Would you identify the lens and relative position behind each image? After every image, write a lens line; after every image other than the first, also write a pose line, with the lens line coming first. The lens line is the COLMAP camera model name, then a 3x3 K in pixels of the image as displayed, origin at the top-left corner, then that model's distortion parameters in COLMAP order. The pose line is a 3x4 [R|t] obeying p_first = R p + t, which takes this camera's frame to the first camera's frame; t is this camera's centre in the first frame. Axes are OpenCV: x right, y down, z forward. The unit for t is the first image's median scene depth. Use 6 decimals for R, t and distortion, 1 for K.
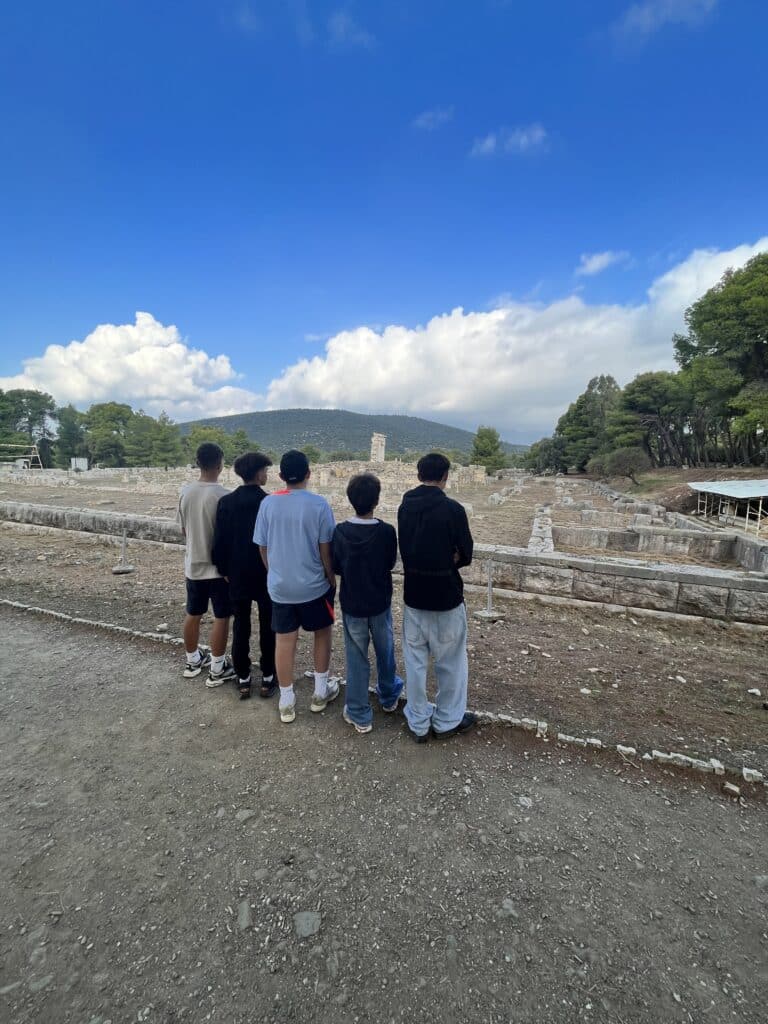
lens RADIAL K [[417.4, 0, 391.8], [0, 417.4, 511.7], [0, 0, 1]] dist [0.003851, 0.000209]
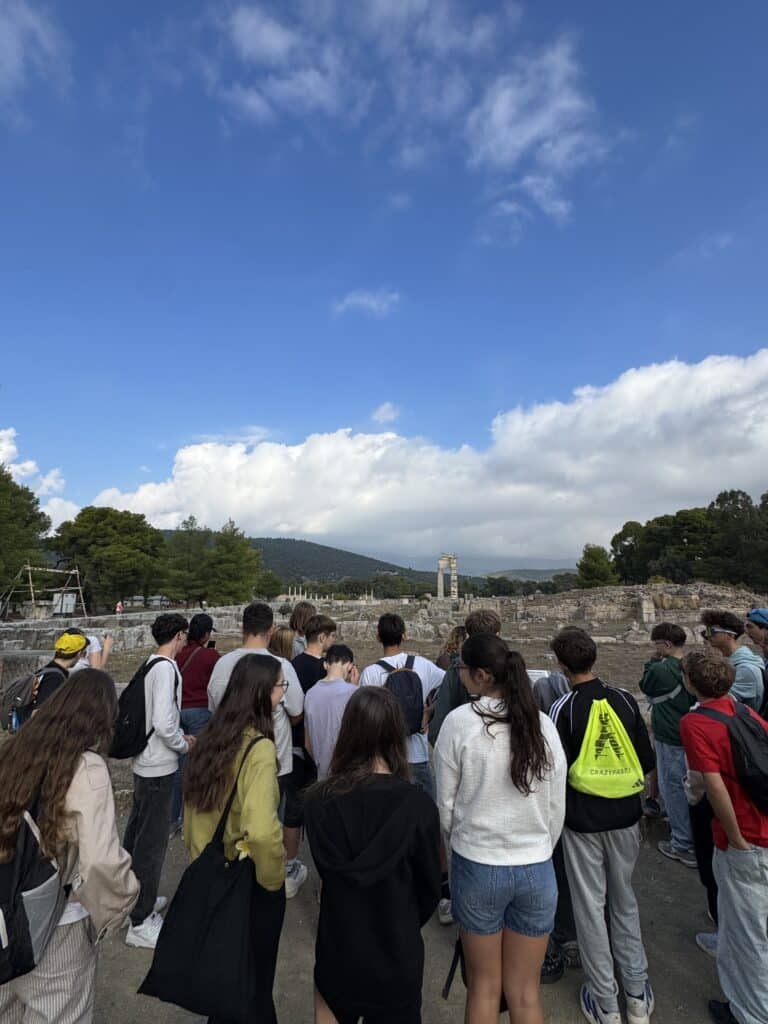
lens RADIAL K [[485.0, 0, 390.1], [0, 485.0, 505.6], [0, 0, 1]] dist [0.000322, -0.000074]
pose [[0.959453, 0.025482, 0.280716, -0.447025], [0.057575, 0.957191, -0.283673, -0.024406], [-0.275927, 0.288333, 0.916912, 0.186621]]
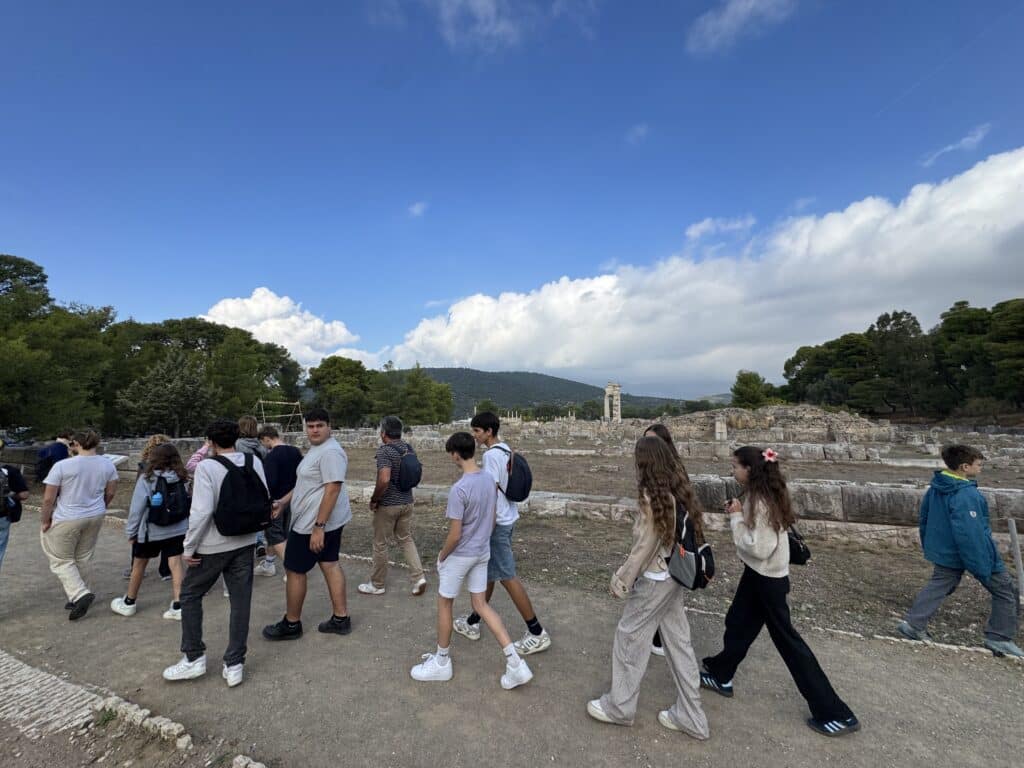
lens RADIAL K [[406.3, 0, 518.4], [0, 406.3, 387.2], [0, 0, 1]] dist [-0.000972, 0.000014]
pose [[0.998714, -0.029093, 0.041509, -0.318323], [0.036457, 0.981213, -0.189450, -0.016024], [-0.035218, 0.190720, 0.981013, 0.141369]]
